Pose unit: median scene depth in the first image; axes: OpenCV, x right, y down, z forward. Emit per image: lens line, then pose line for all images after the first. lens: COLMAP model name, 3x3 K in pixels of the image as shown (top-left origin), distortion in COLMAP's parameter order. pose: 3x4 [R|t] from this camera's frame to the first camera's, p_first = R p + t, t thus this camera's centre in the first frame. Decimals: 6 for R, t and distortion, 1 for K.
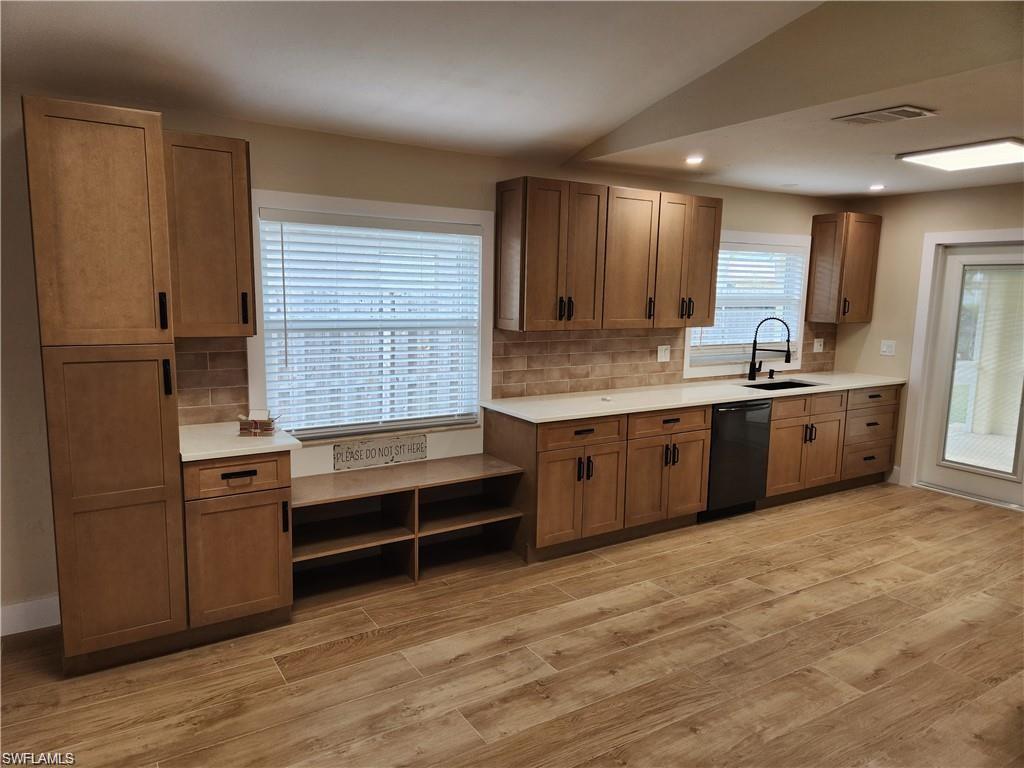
lens RADIAL K [[683.3, 0, 504.4], [0, 683.3, 388.3], [0, 0, 1]] dist [0.079095, -0.063993]
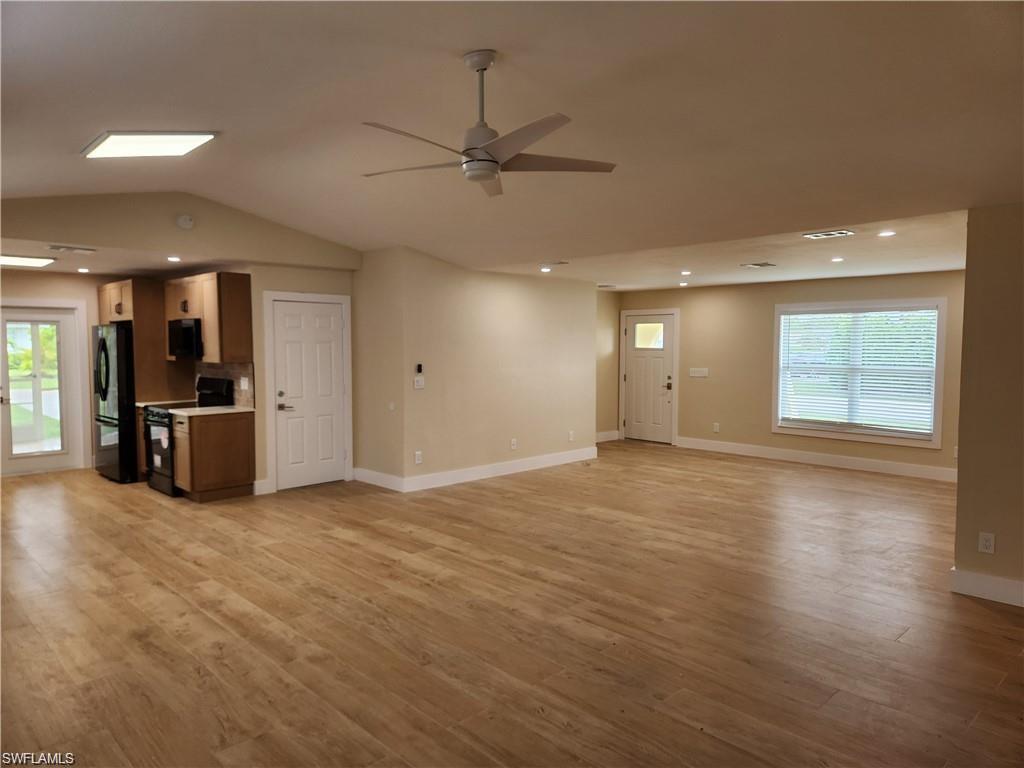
lens RADIAL K [[683.3, 0, 504.4], [0, 683.3, 388.3], [0, 0, 1]] dist [0.079095, -0.063993]
pose [[-0.202590, -0.087528, 0.975344, -1.514871], [0.140842, 0.983038, 0.117473, -0.063219], [-0.969082, 0.161168, -0.186826, 0.215550]]
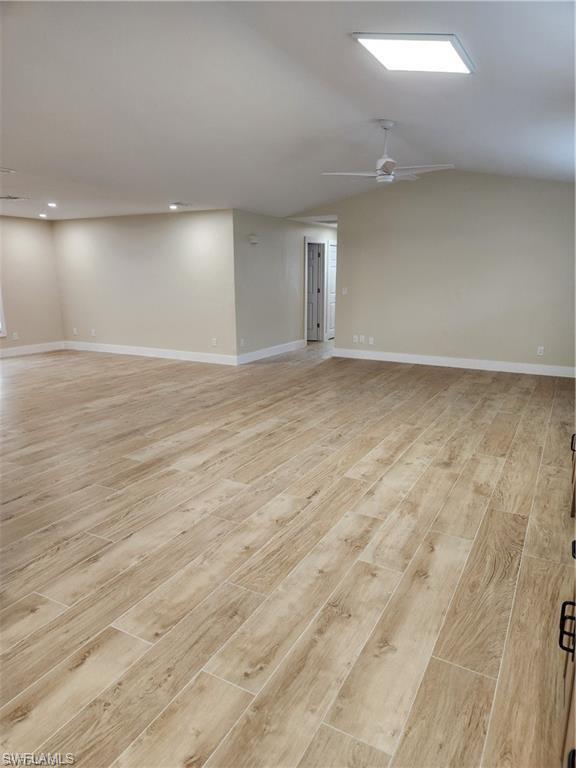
lens RADIAL K [[512.4, 0, 288.0], [0, 512.4, 384.0], [0, 0, 1]] dist [0.079095, -0.063993]
pose [[-0.872696, 0.085817, -0.480662, 0.518283], [-0.086112, 0.941951, 0.324520, -0.153492], [0.480610, 0.324599, -0.814647, 1.361078]]
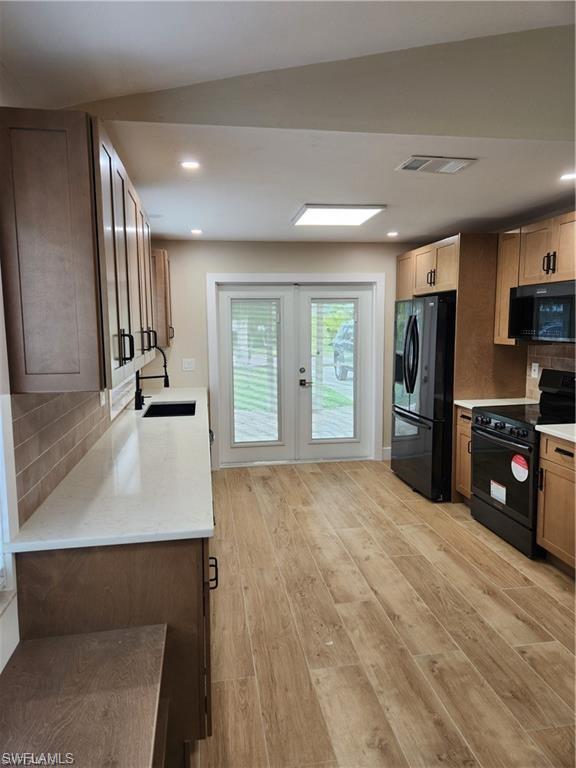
lens RADIAL K [[512.4, 0, 288.0], [0, 512.4, 384.0], [0, 0, 1]] dist [0.079095, -0.063993]
pose [[0.387485, -0.130501, 0.912592, -0.363425], [0.147143, 0.985994, 0.078521, -0.120143], [-0.910057, 0.103856, 0.401260, 0.834055]]
